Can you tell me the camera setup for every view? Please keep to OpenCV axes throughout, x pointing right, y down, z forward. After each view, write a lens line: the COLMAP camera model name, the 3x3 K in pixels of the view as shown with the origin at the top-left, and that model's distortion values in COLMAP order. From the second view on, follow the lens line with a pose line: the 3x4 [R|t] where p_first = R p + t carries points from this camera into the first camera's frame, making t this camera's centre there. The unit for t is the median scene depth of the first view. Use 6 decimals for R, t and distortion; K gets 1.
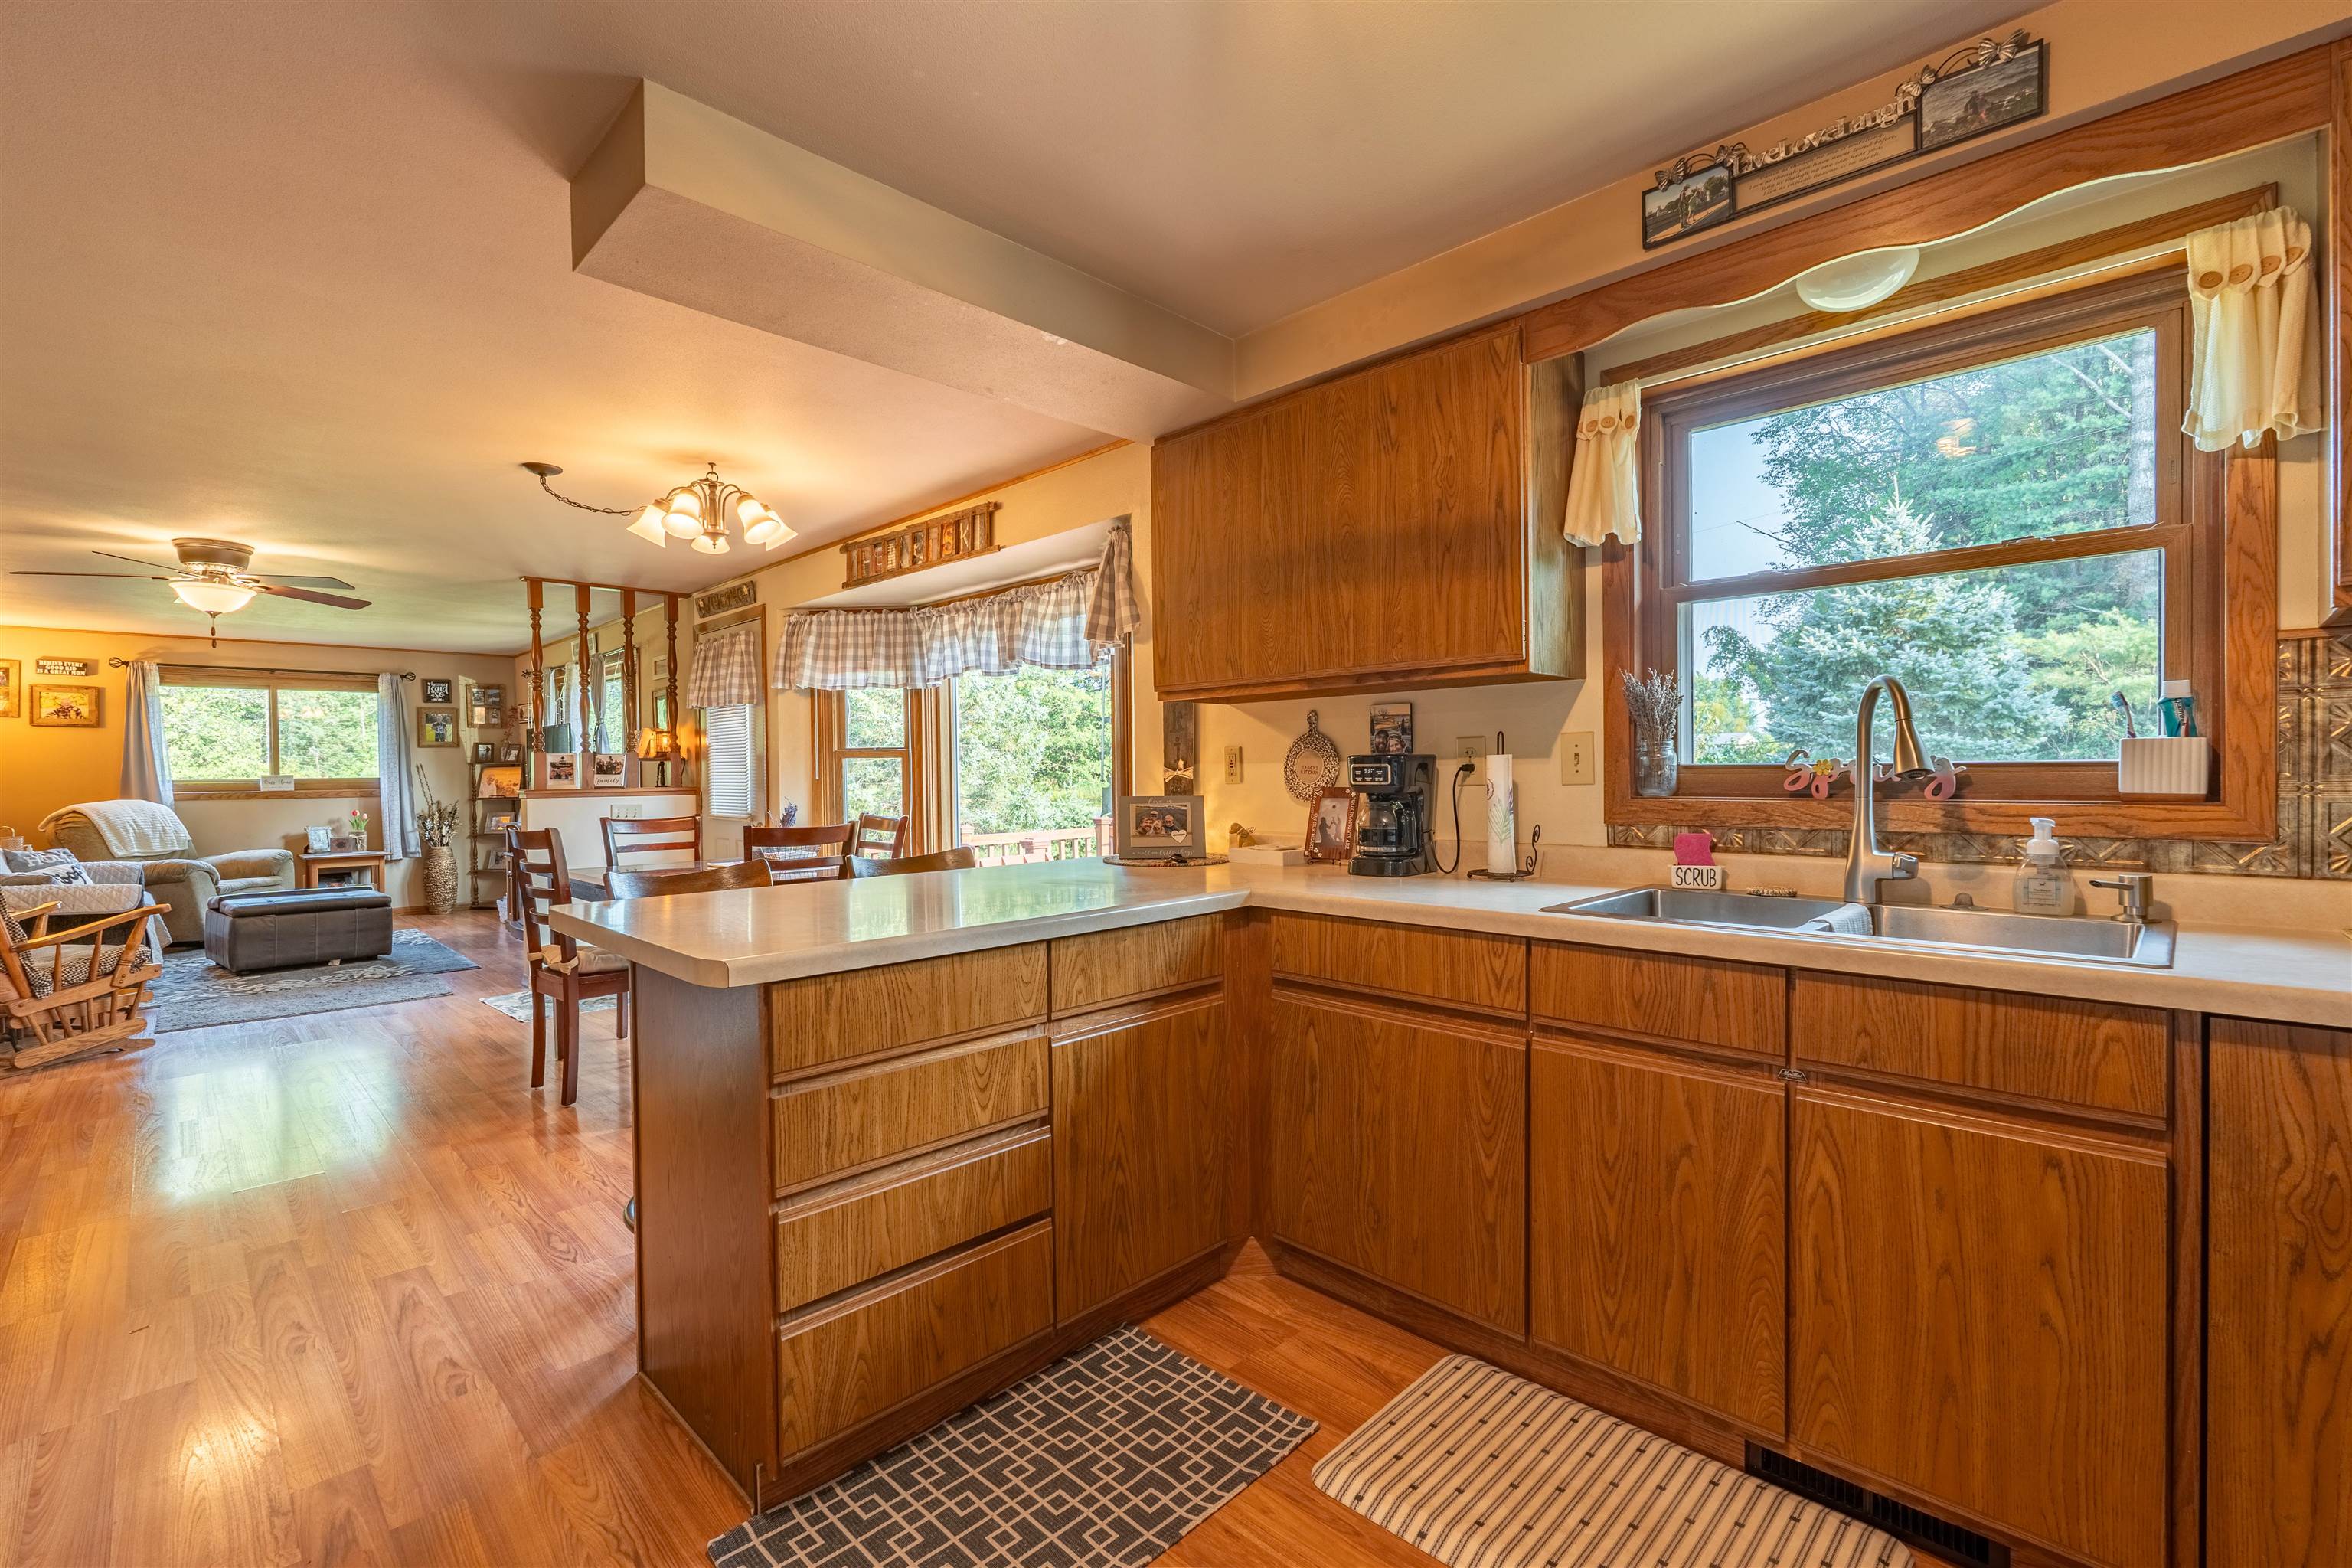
lens RADIAL K [[1025.4, 0, 1179.3], [0, 1025.4, 781.5], [0, 0, 1]] dist [-0.007332, 0.001437]
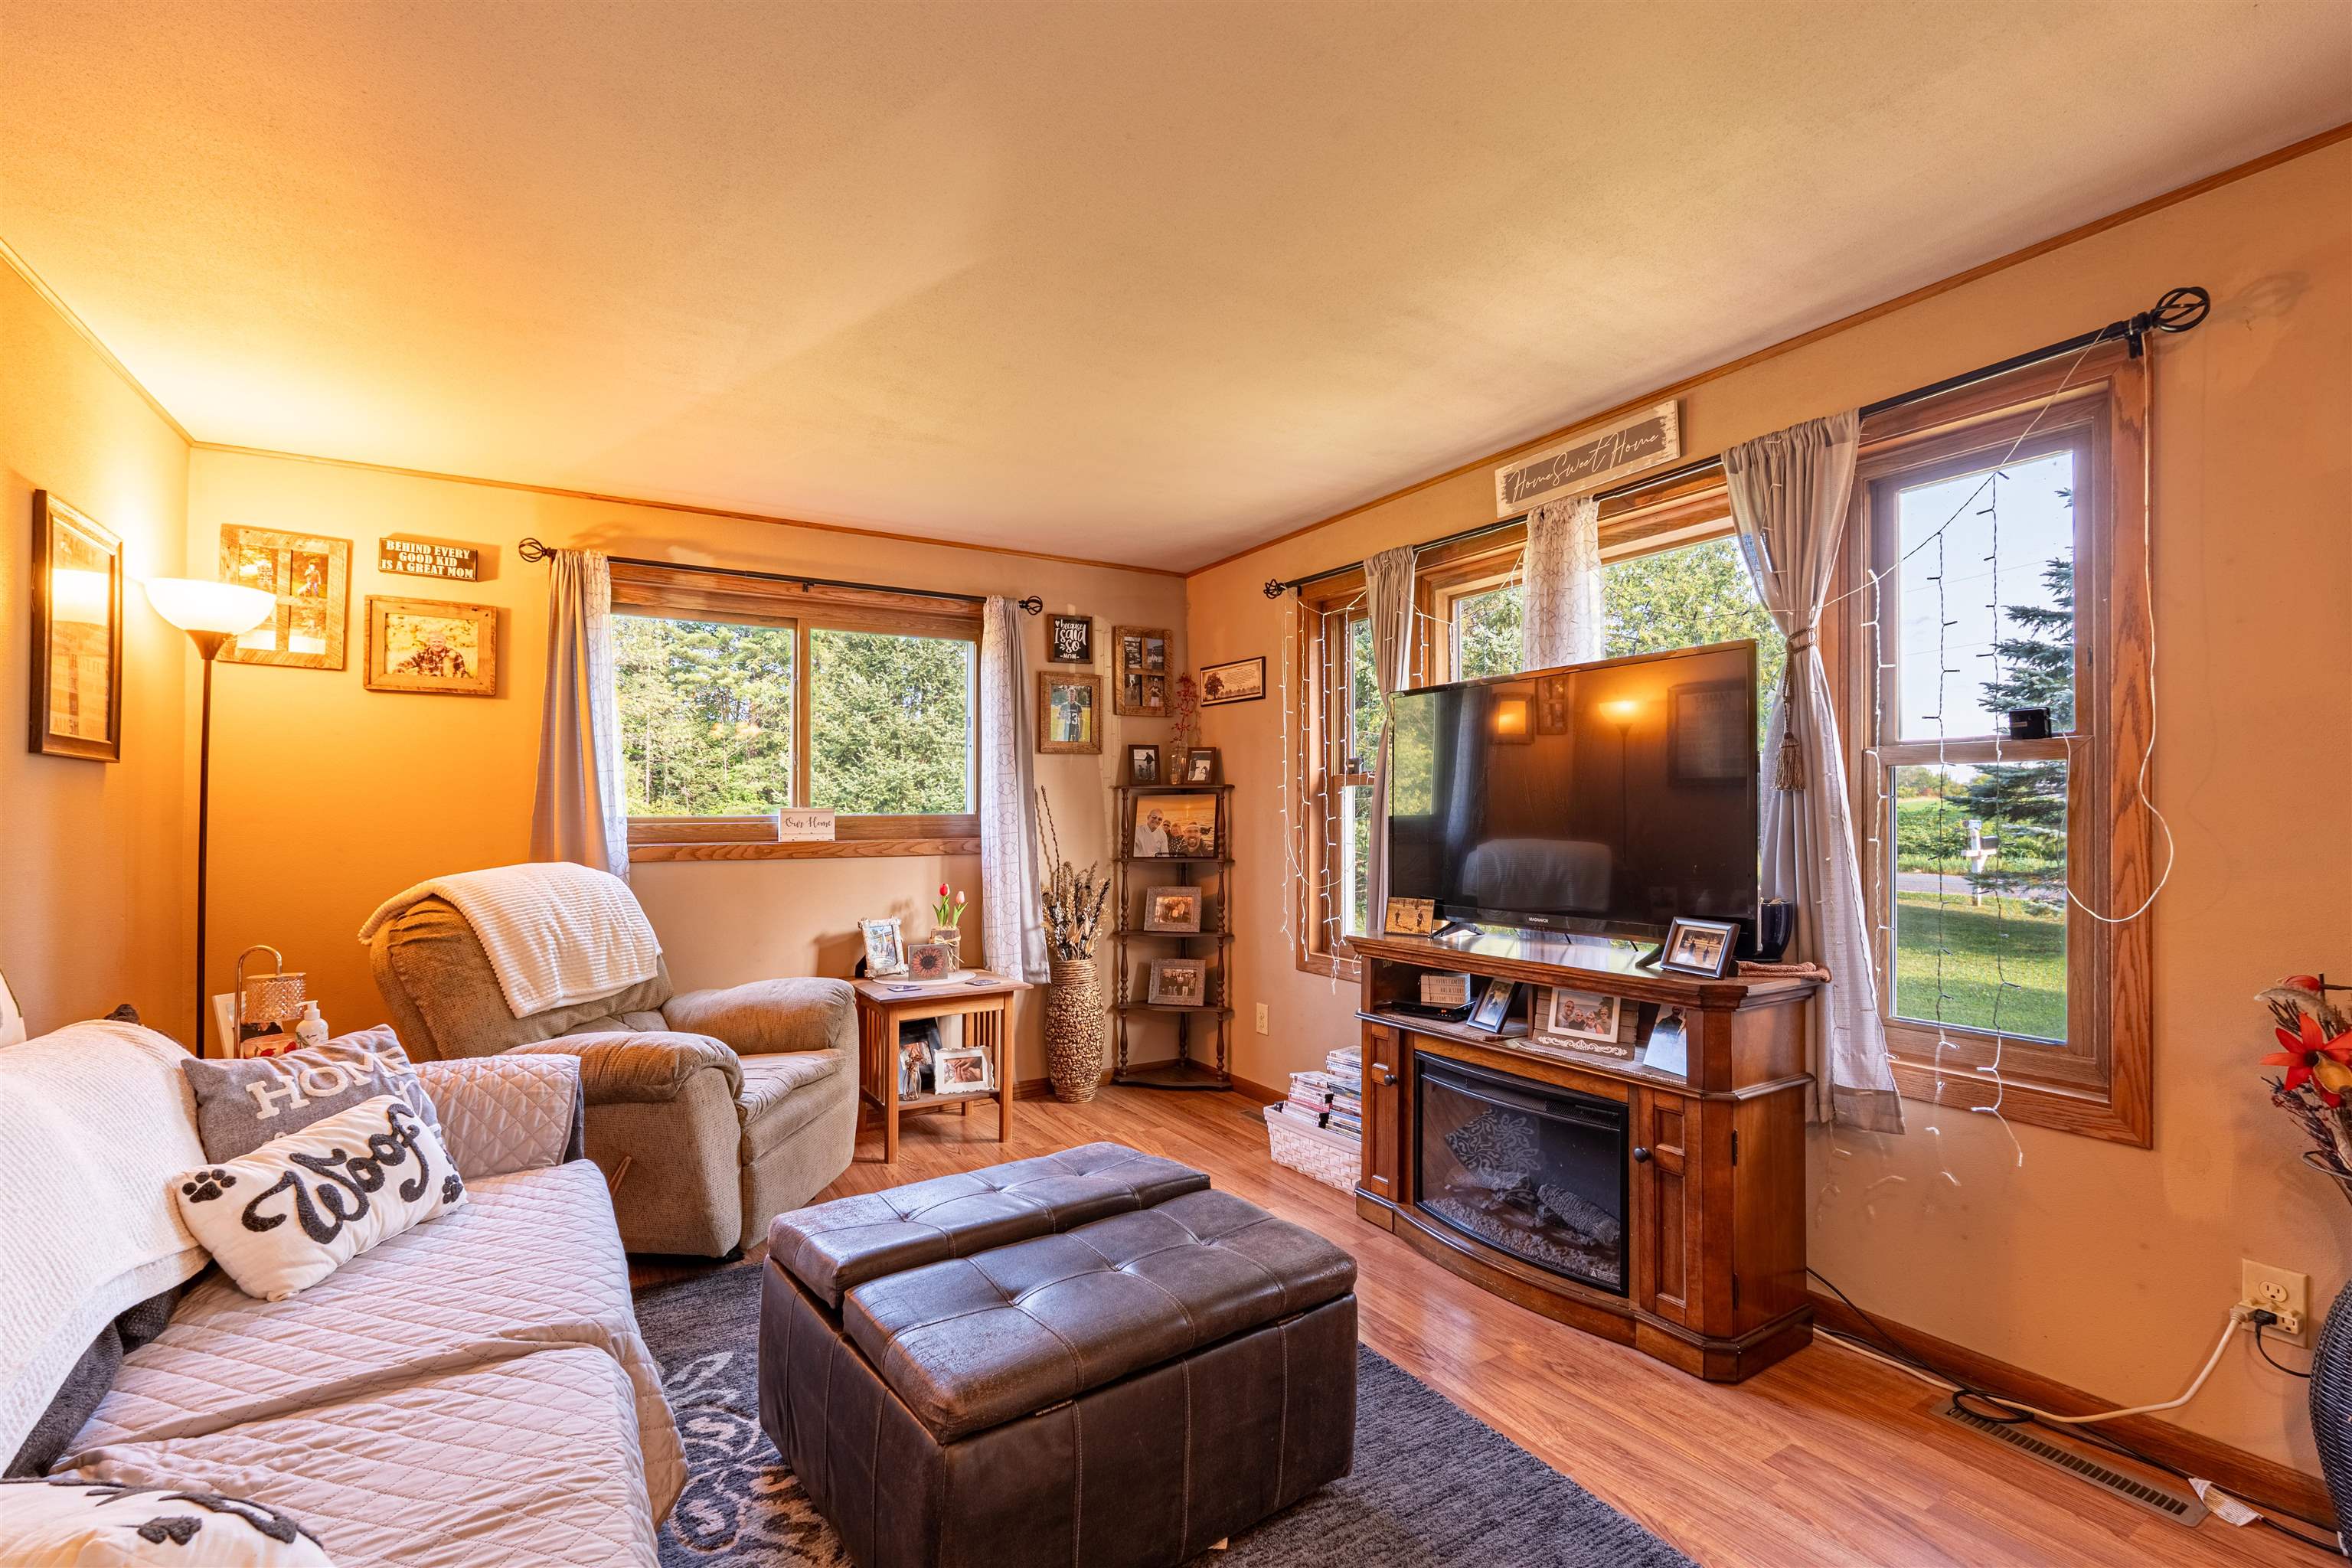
lens RADIAL K [[1025.4, 0, 1175.3], [0, 1025.4, 797.0], [0, 0, 1]] dist [-0.007332, 0.001437]
pose [[0.970422, 0.001438, -0.241411, -1.760035], [-0.007757, 0.999652, -0.025226, -0.001662], [0.241290, 0.026352, 0.970095, 1.694093]]
